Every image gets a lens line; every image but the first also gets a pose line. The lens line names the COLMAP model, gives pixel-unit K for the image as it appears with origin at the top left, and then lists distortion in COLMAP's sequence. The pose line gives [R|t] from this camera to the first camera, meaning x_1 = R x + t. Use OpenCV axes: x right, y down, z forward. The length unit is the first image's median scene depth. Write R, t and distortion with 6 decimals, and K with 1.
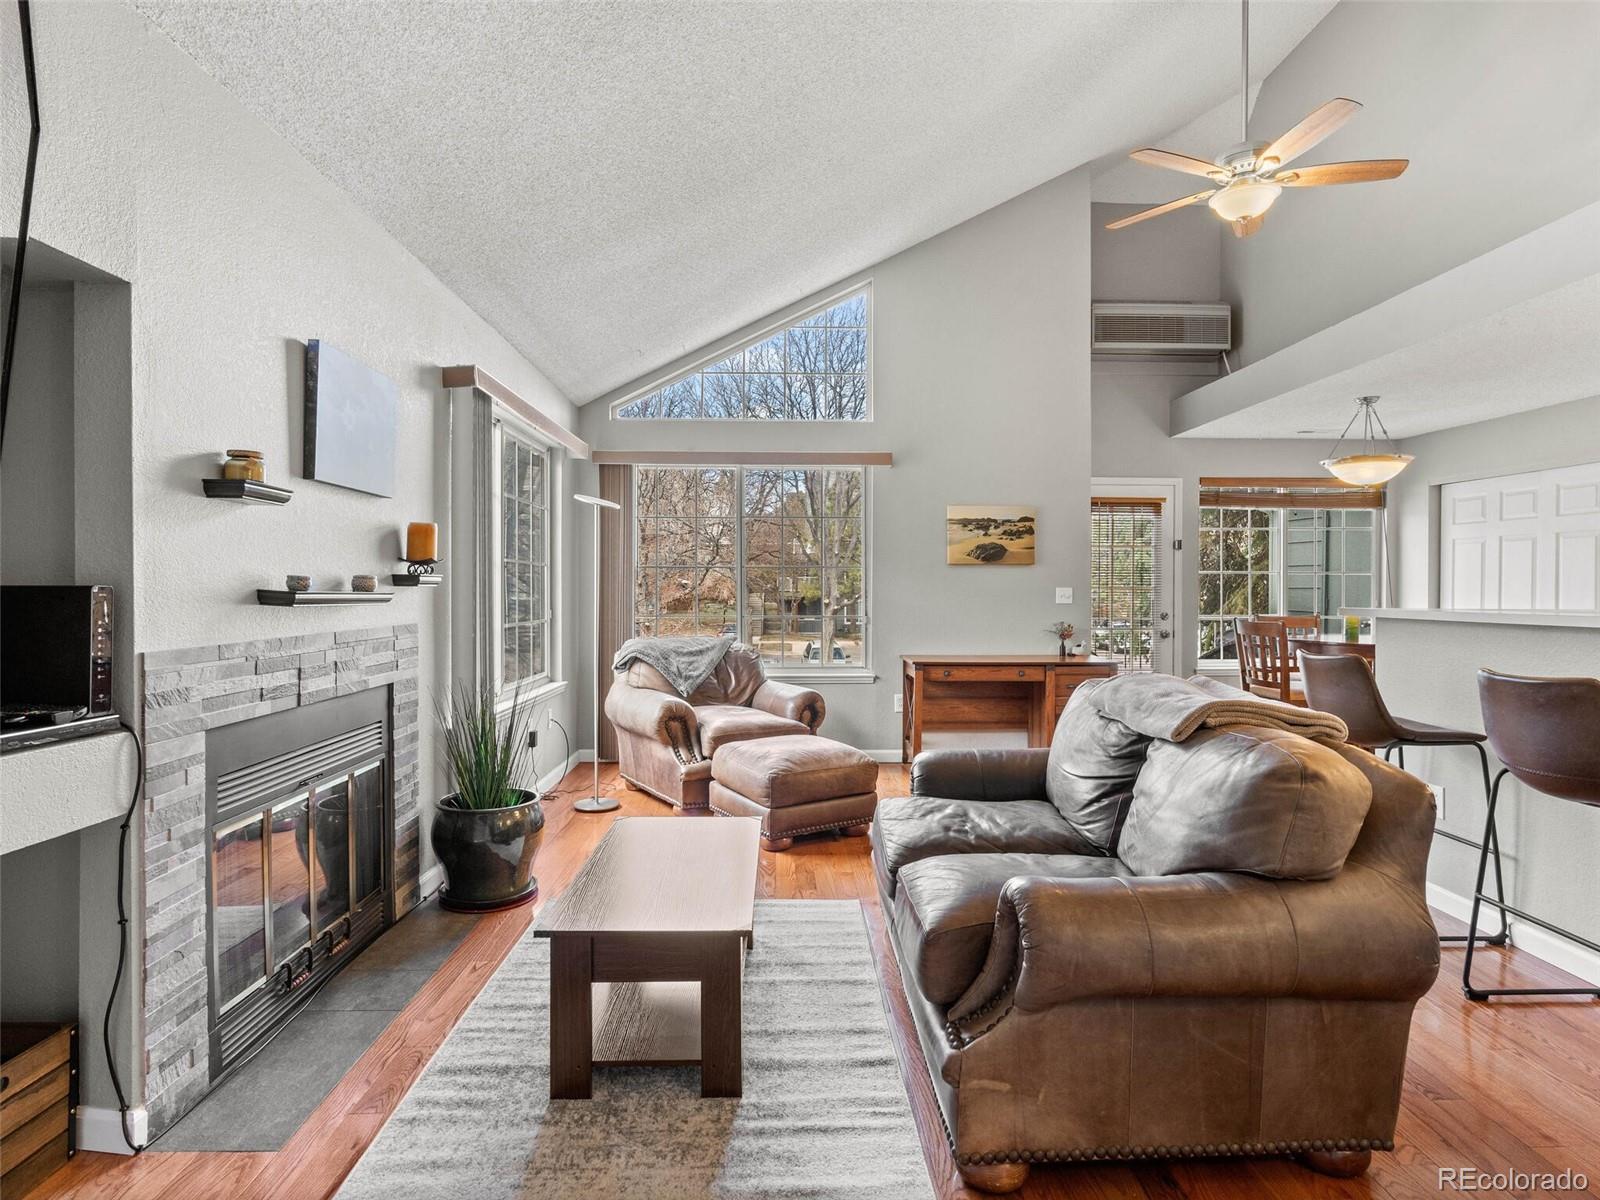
lens RADIAL K [[861.5, 0, 826.0], [0, 861.5, 589.4], [0, 0, 1]] dist [-0.007153, 0.003396]
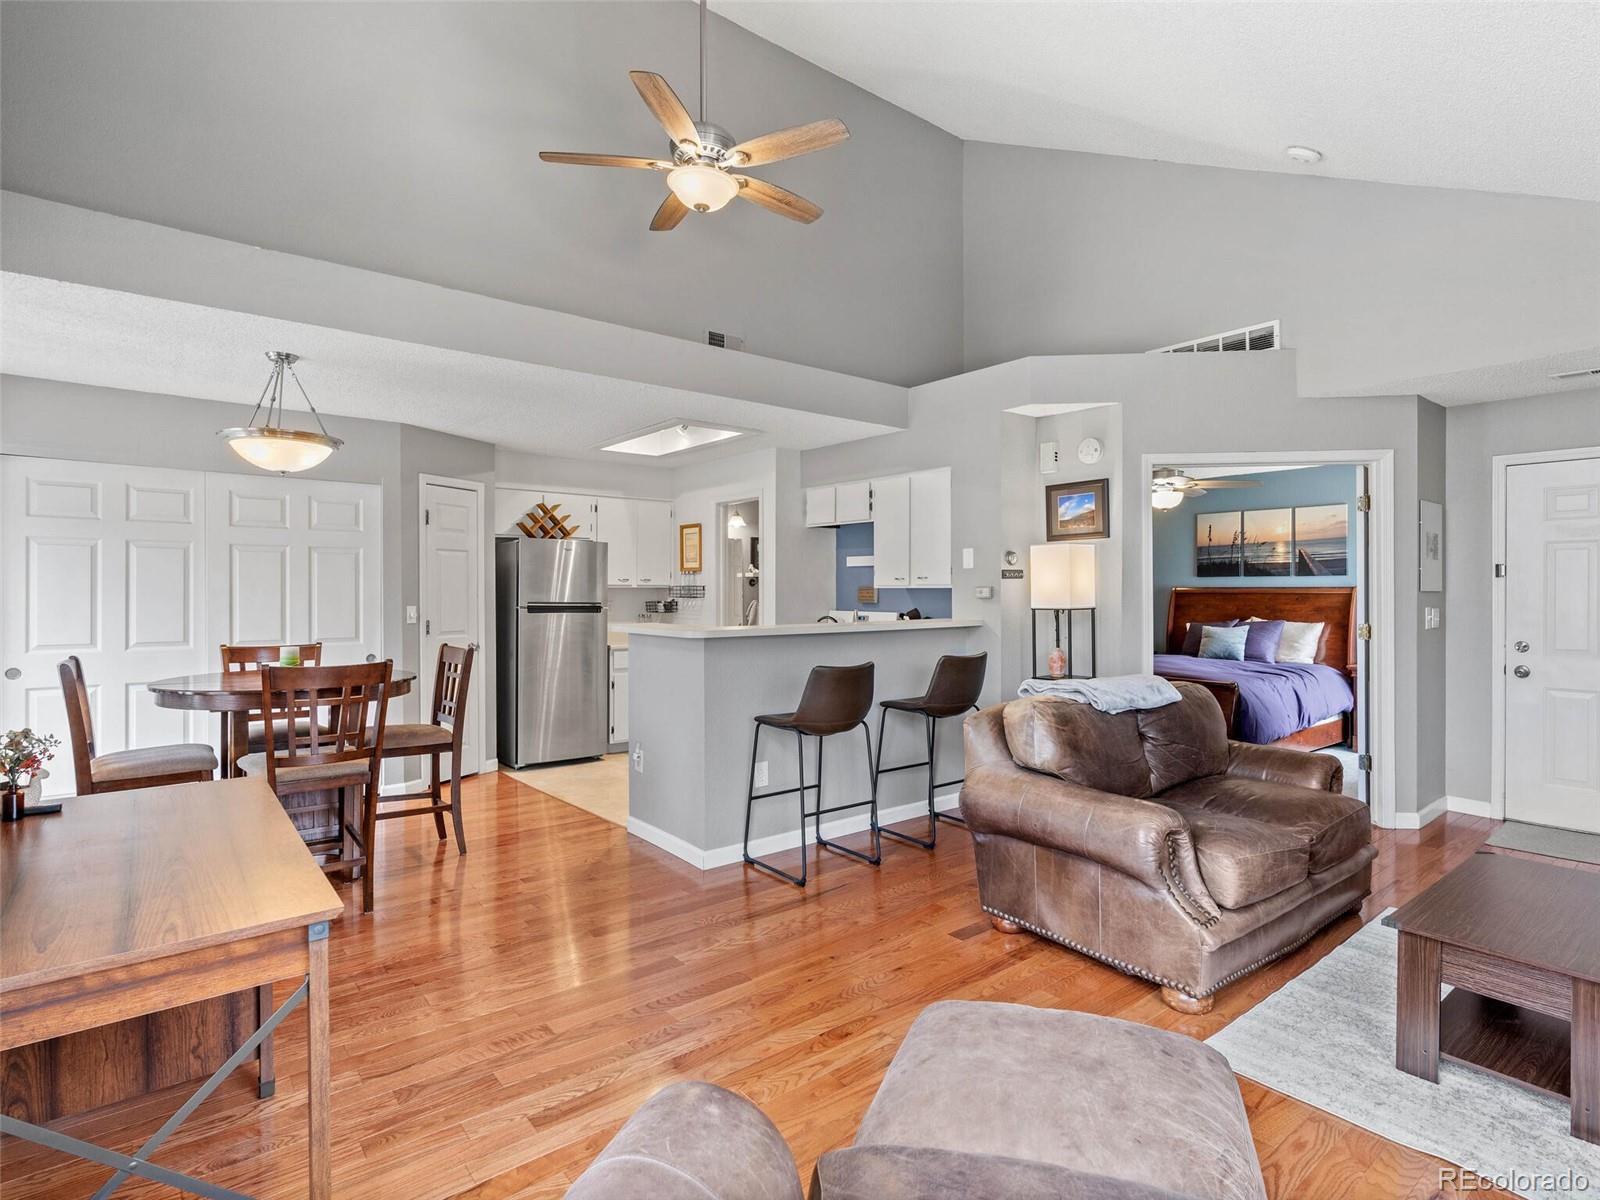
lens RADIAL K [[837.4, 0, 799.5], [0, 837.4, 590.1], [0, 0, 1]] dist [-0.013653, 0.003639]
pose [[-0.577161, -0.004224, 0.816619, -0.215027], [-0.002146, 0.999991, 0.003656, -0.021099], [-0.816628, 0.000357, -0.577165, 1.000405]]
